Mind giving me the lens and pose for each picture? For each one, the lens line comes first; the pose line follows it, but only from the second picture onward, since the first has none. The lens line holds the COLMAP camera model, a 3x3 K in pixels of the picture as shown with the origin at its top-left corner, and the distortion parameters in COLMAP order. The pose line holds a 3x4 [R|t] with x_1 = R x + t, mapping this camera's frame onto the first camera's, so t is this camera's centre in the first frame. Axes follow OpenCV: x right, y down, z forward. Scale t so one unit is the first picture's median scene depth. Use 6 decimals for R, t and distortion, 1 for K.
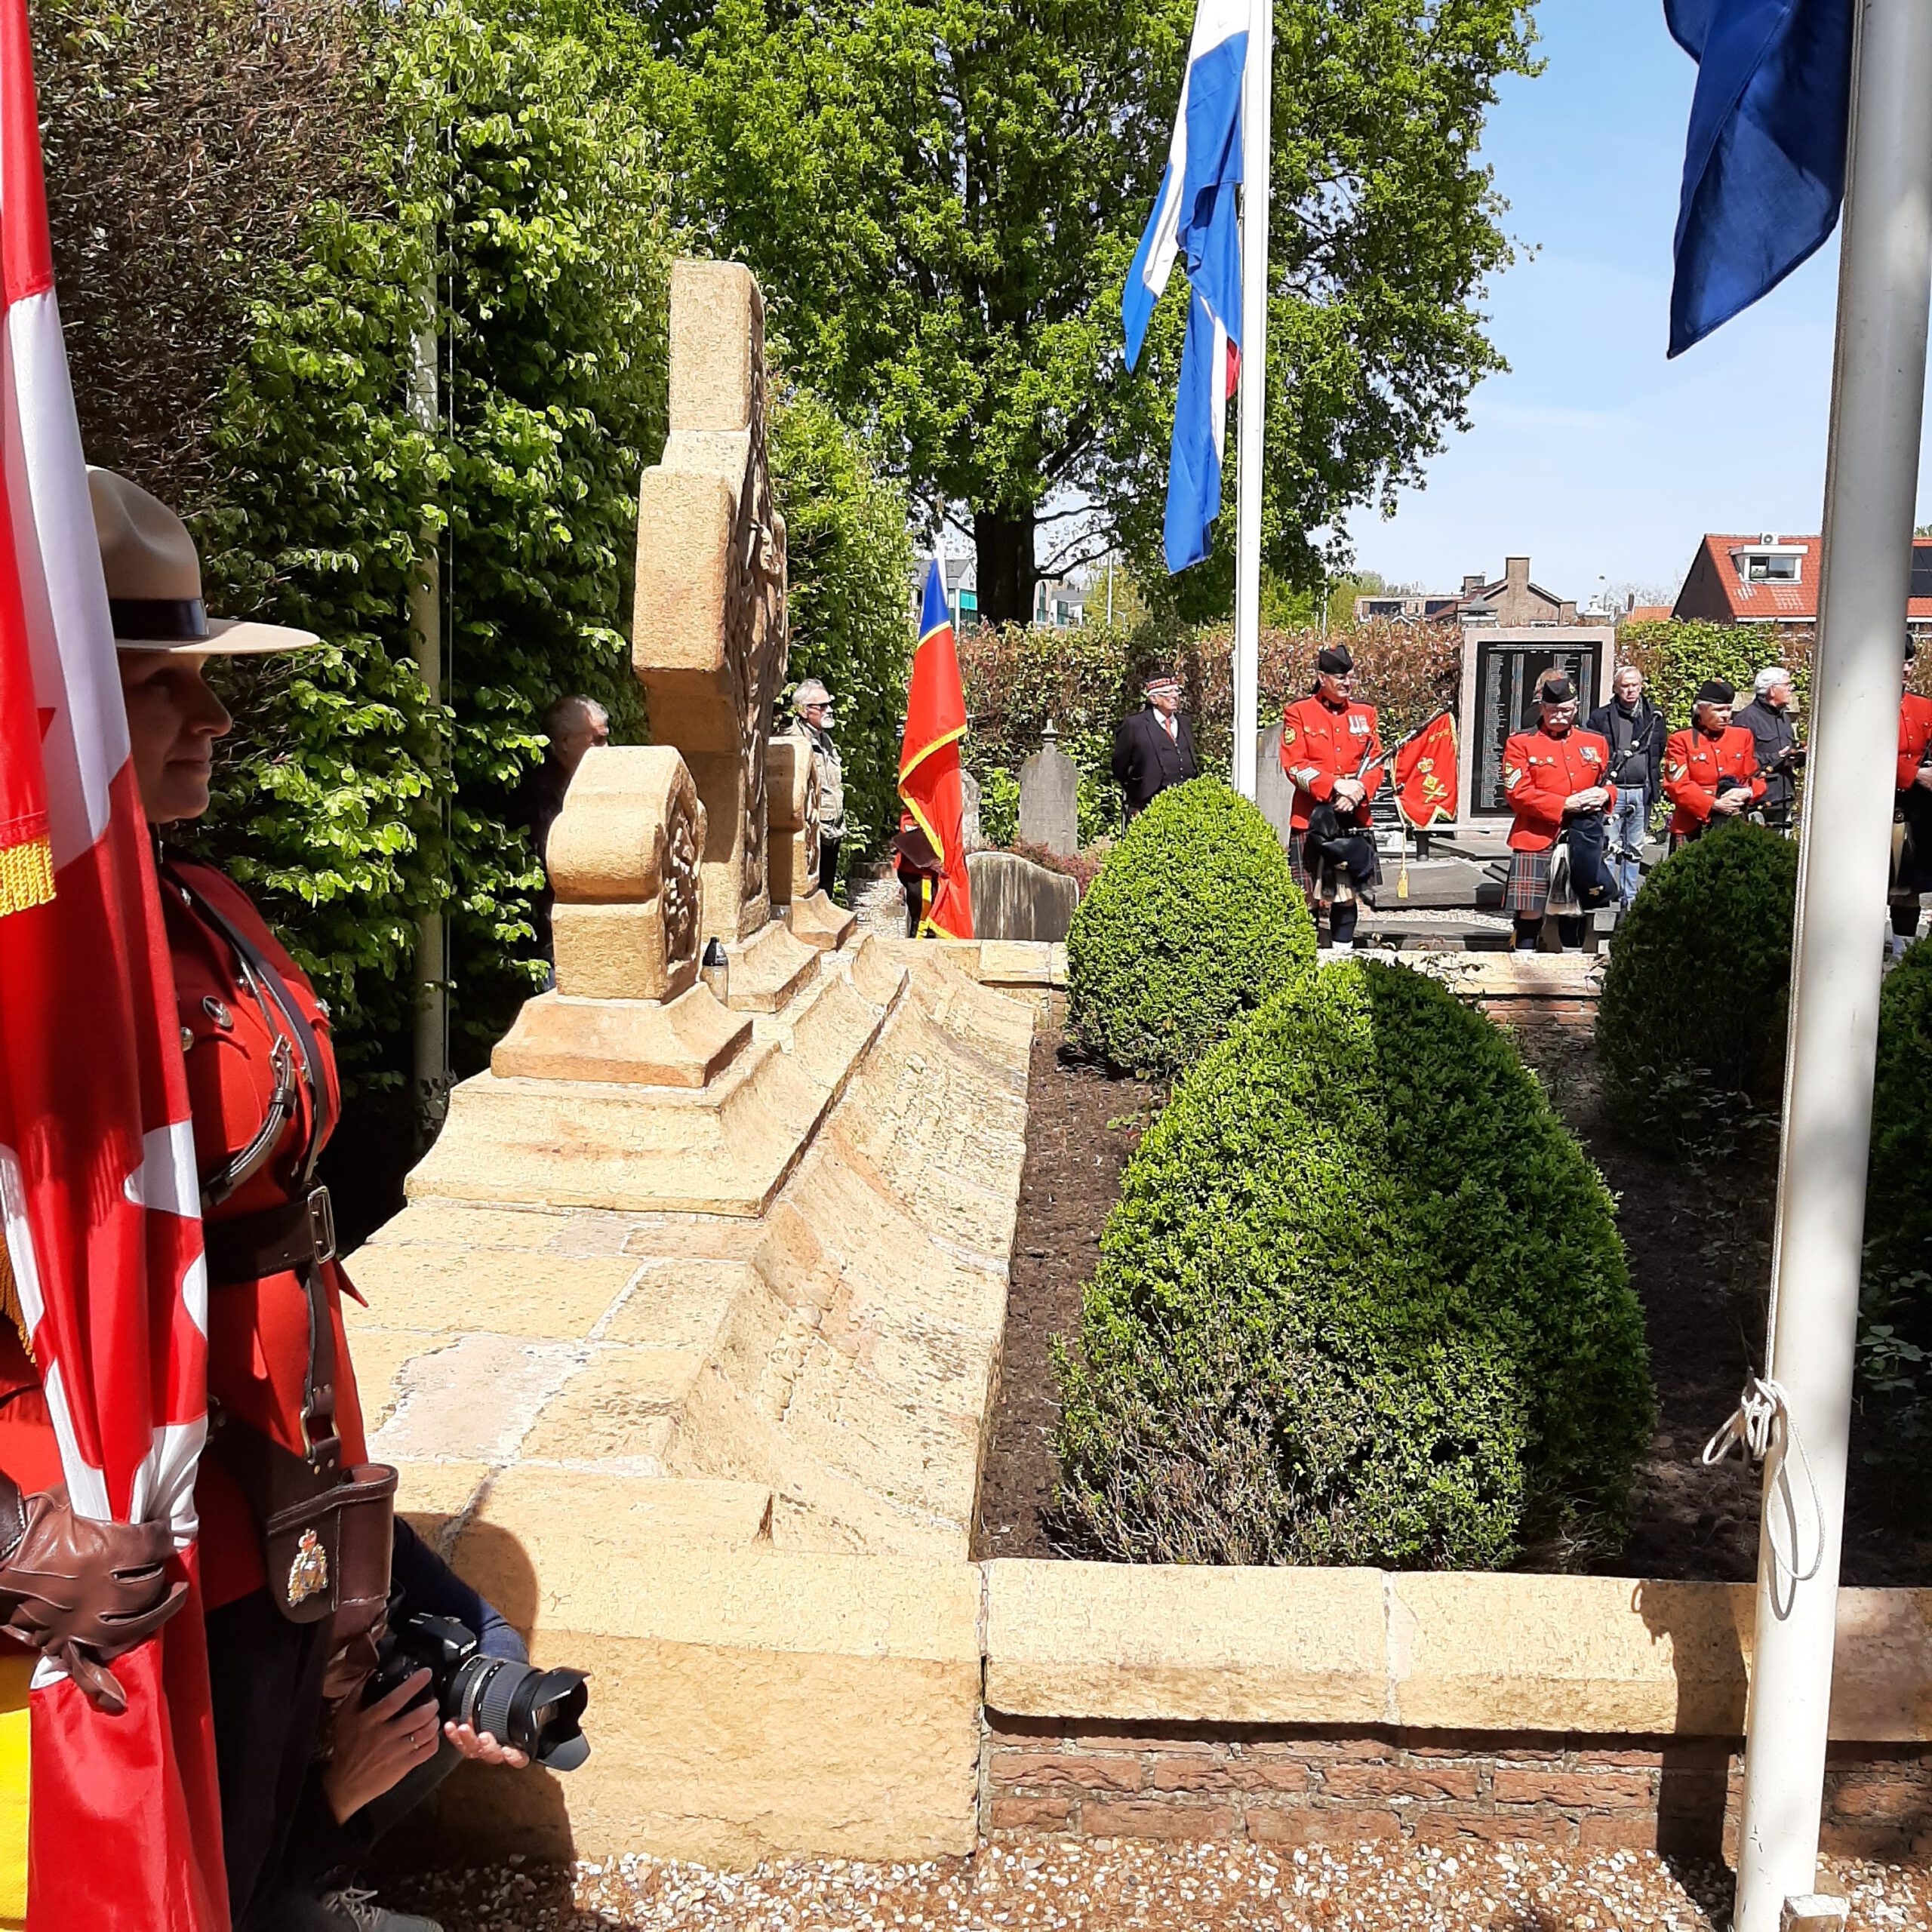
lens RADIAL K [[1968.5, 0, 970.4], [0, 1968.5, 978.6], [0, 0, 1]] dist [0.117991, -0.324887]
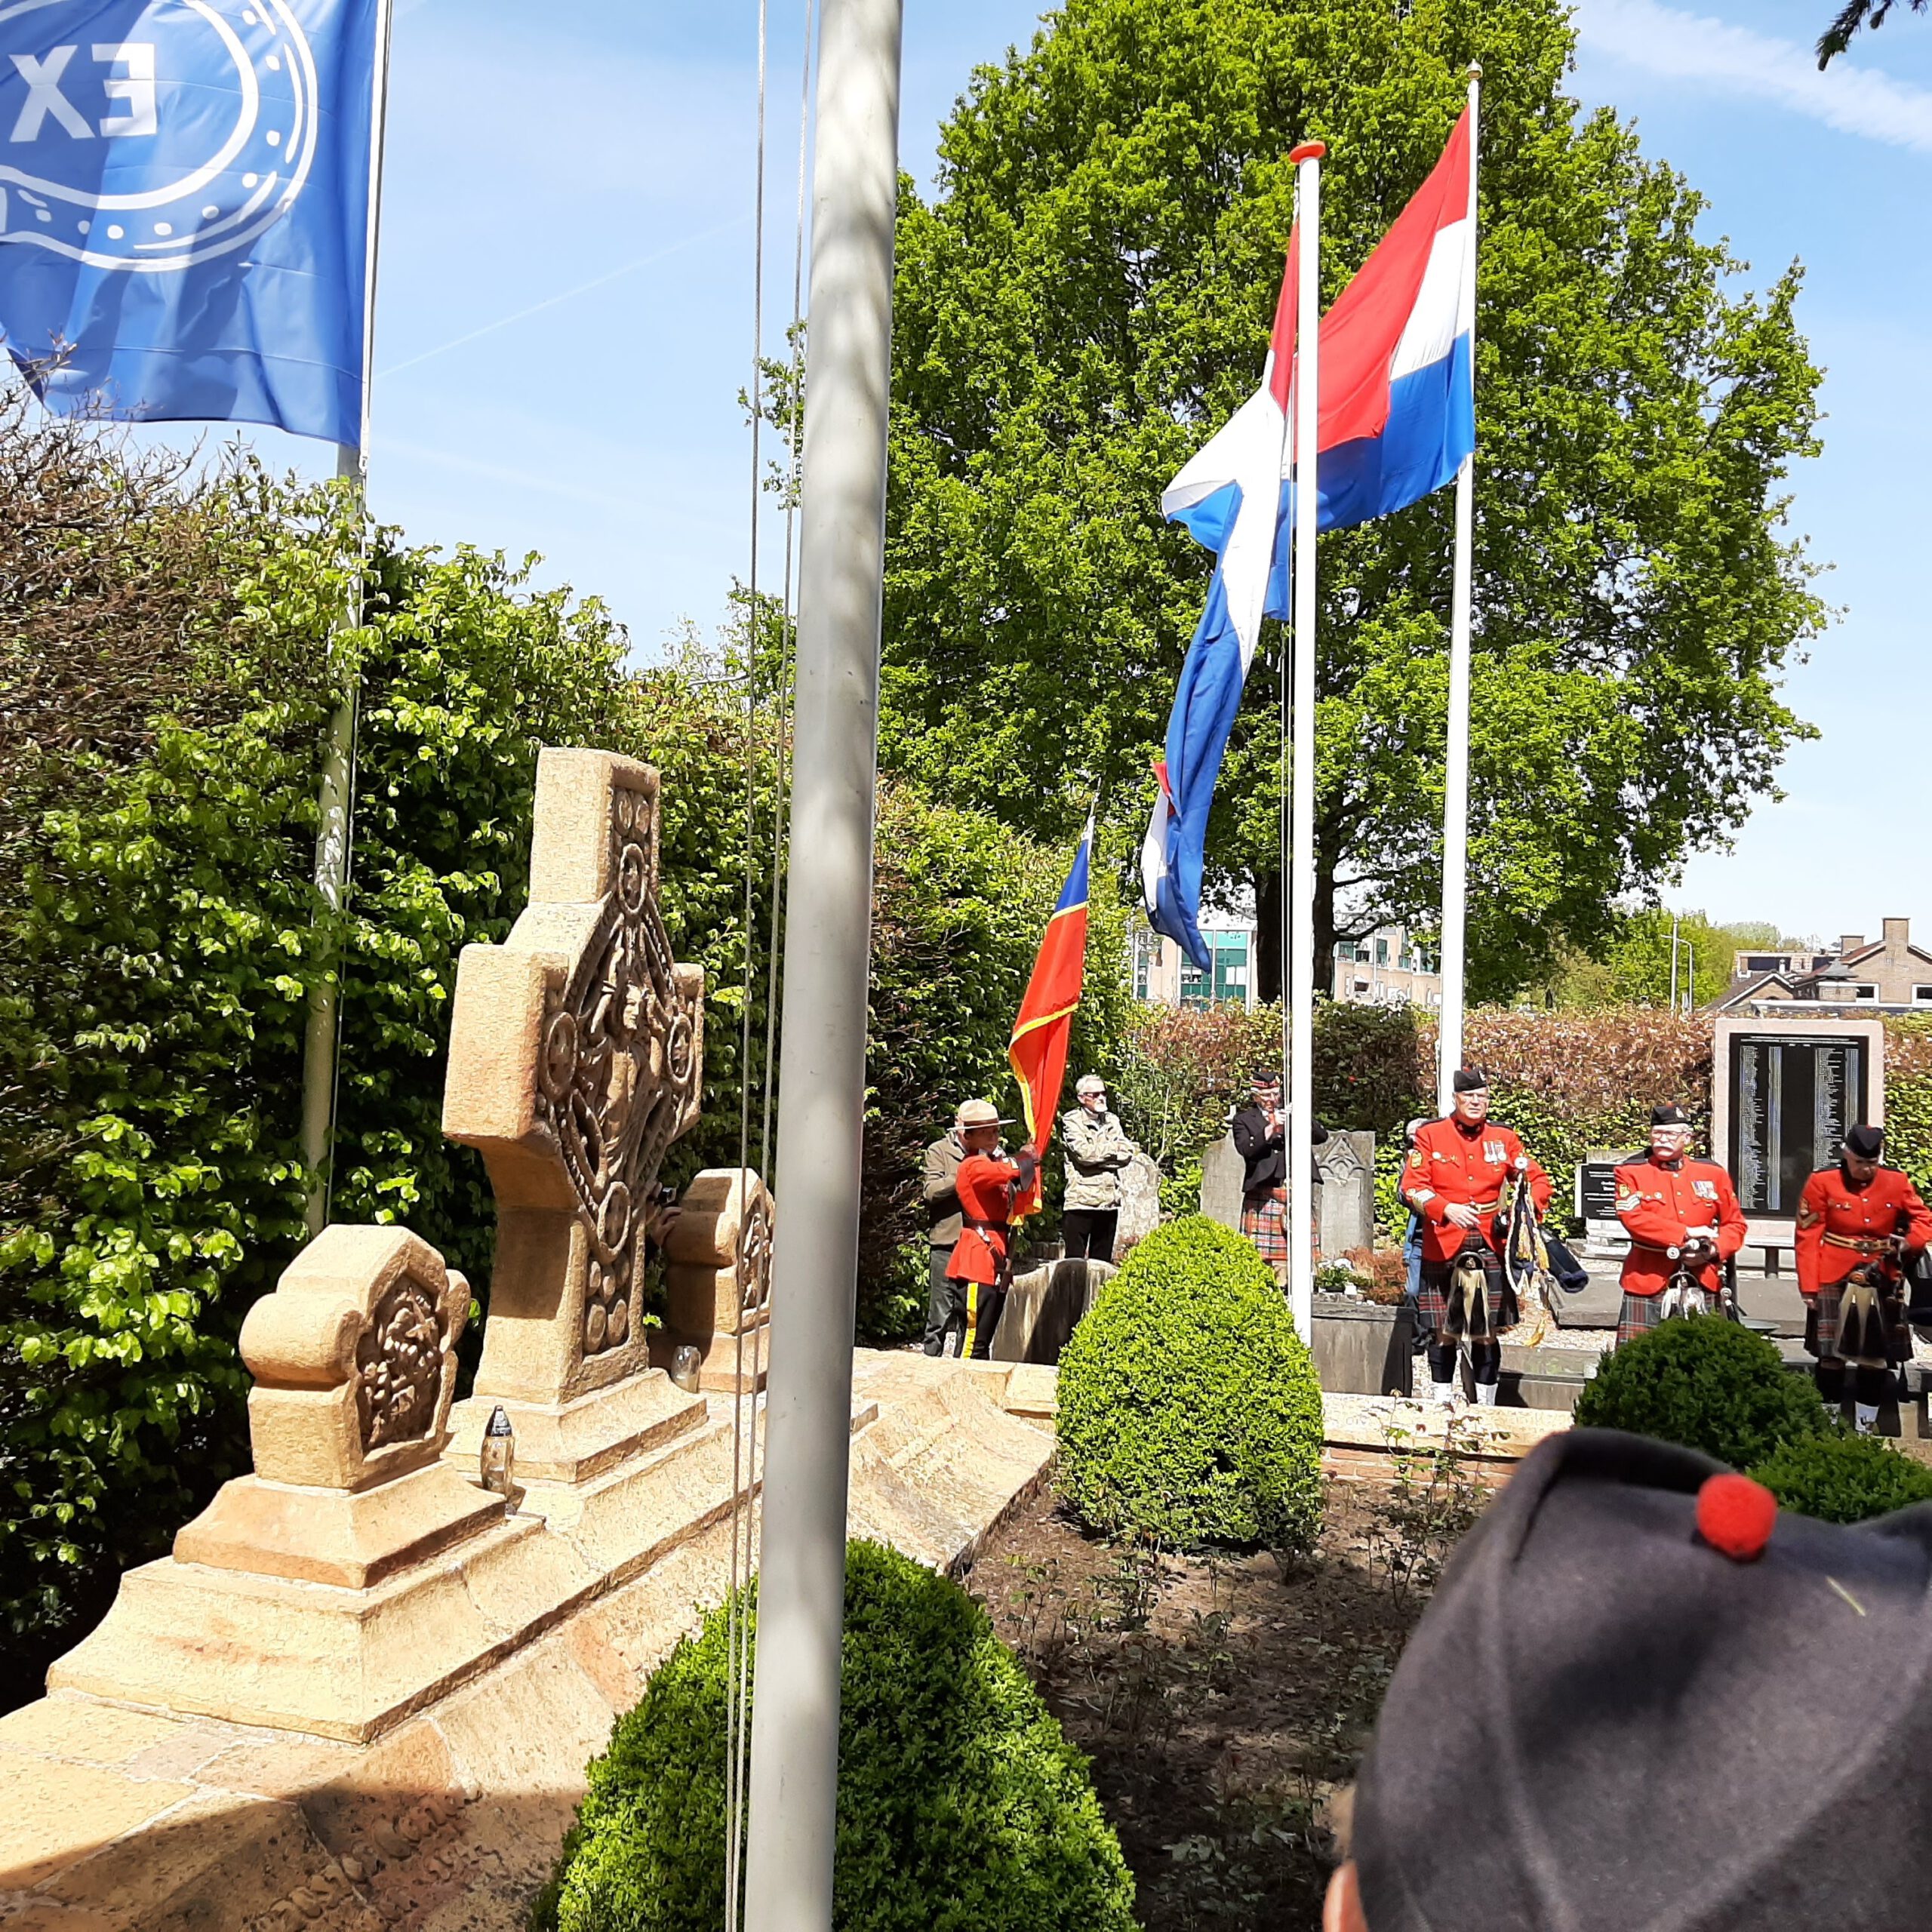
lens RADIAL K [[1960.5, 0, 991.5], [0, 1960.5, 950.0], [0, 0, 1]] dist [0.135617, -0.301071]
pose [[0.982271, 0.014226, -0.186927, 0.203585], [-0.047881, 0.983084, -0.176787, -0.056485], [0.181250, 0.182603, 0.966336, 0.031165]]
